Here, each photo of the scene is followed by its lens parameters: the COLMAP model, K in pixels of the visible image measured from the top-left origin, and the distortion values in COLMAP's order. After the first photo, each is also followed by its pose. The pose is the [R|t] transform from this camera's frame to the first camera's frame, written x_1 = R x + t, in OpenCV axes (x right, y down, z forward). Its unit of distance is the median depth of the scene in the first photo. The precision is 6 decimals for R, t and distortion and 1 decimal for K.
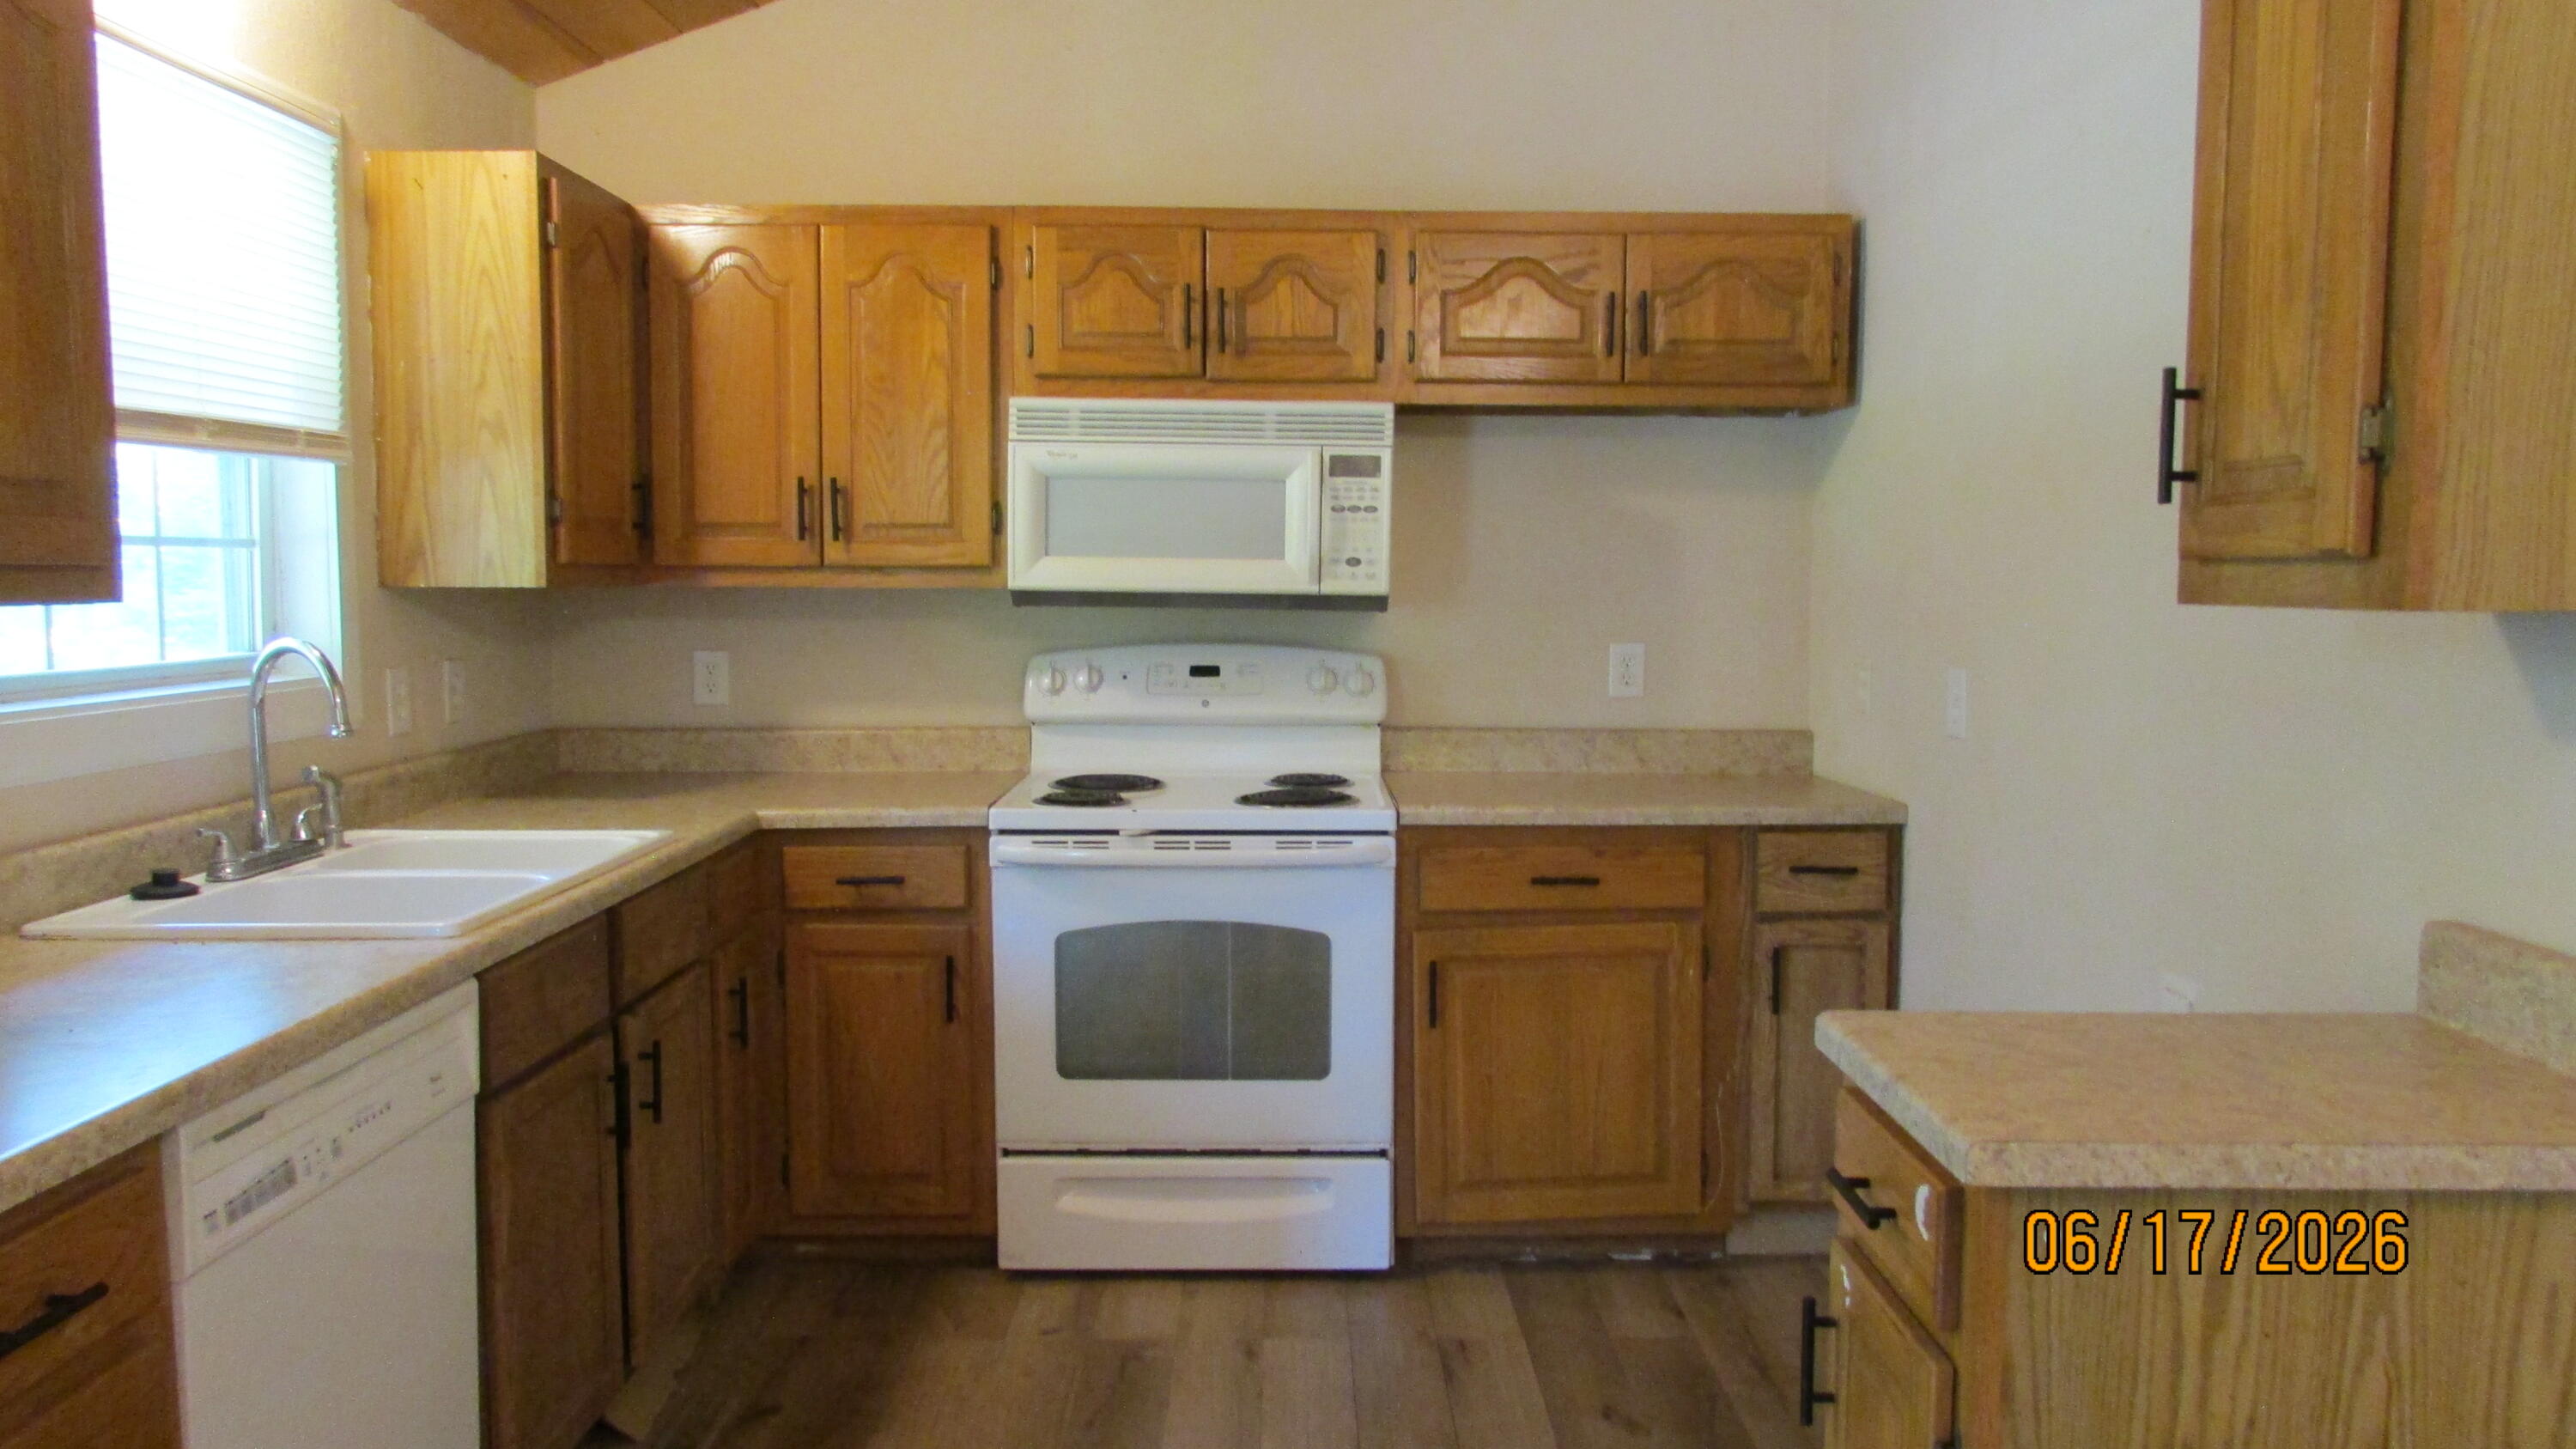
lens RADIAL K [[1889.3, 0, 1284.5], [0, 1889.3, 727.9], [0, 0, 1]] dist [-0.021362, -0.000748]
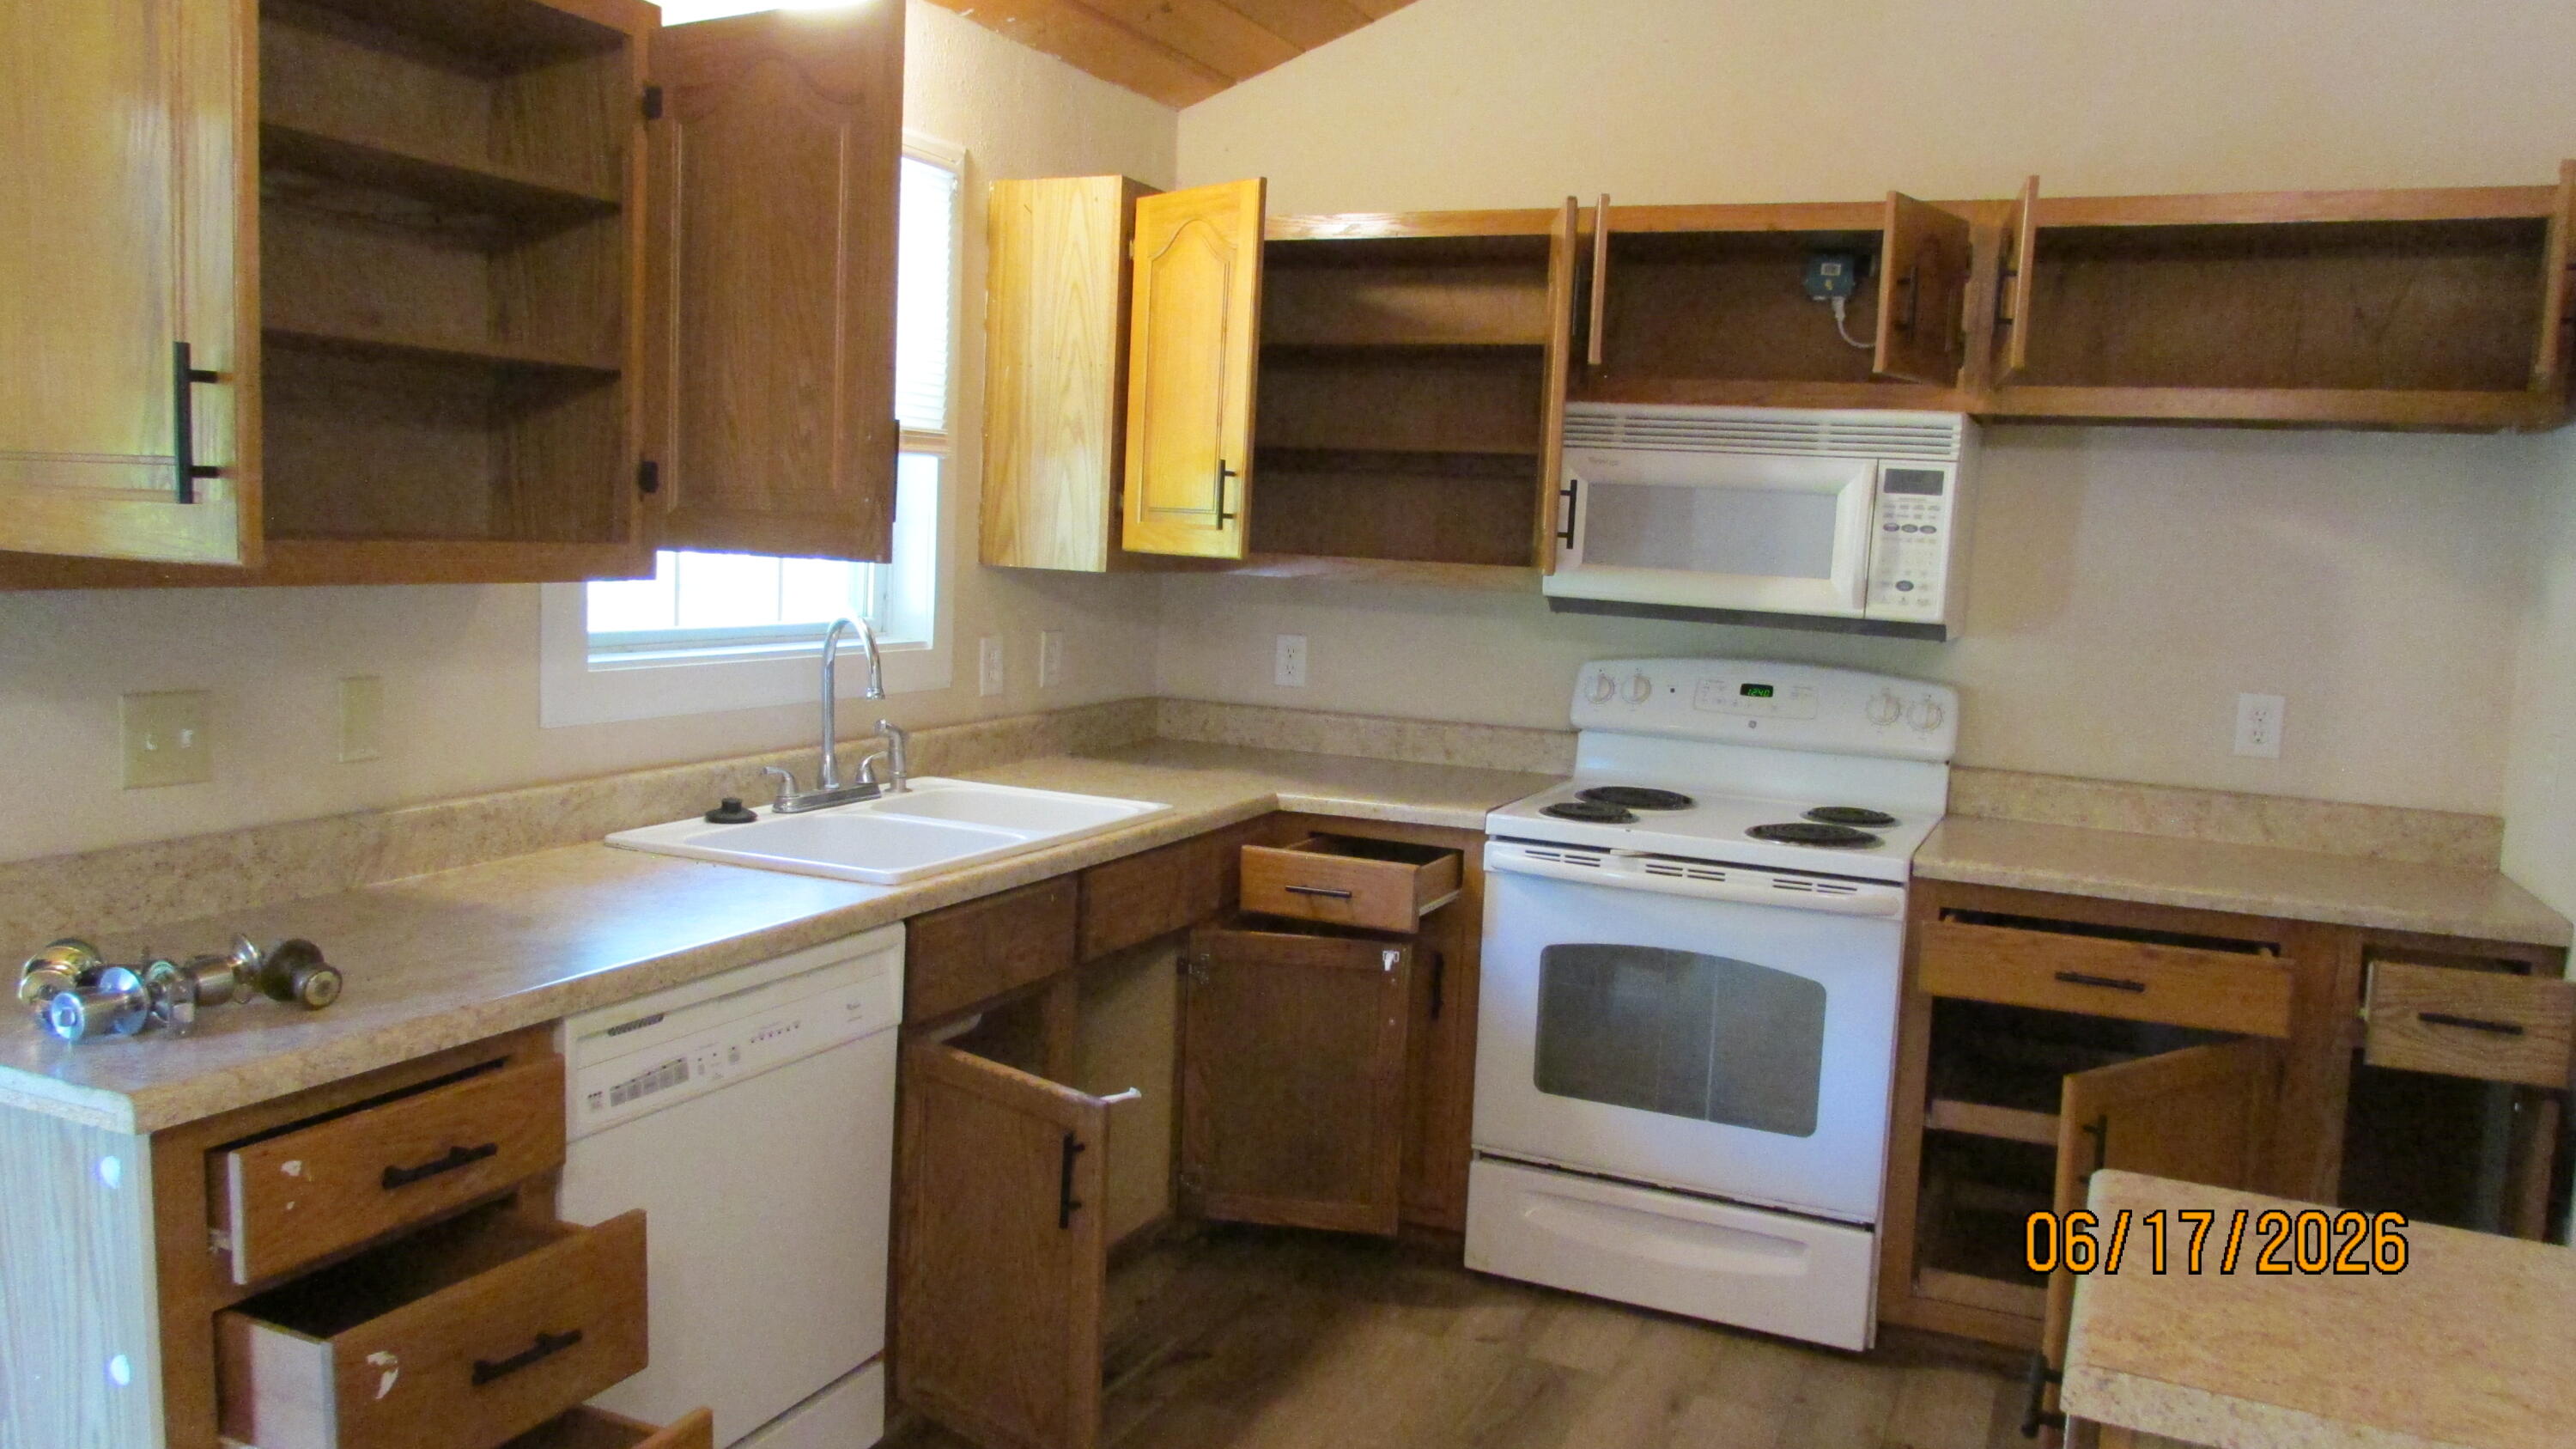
lens RADIAL K [[1889.3, 0, 1280.2], [0, 1889.3, 721.4], [0, 0, 1]] dist [-0.021362, -0.000748]
pose [[0.901457, 0.082138, -0.425005, 0.165763], [-0.077403, 0.996594, 0.028431, -0.025732], [0.425893, 0.007267, 0.904745, 0.042216]]
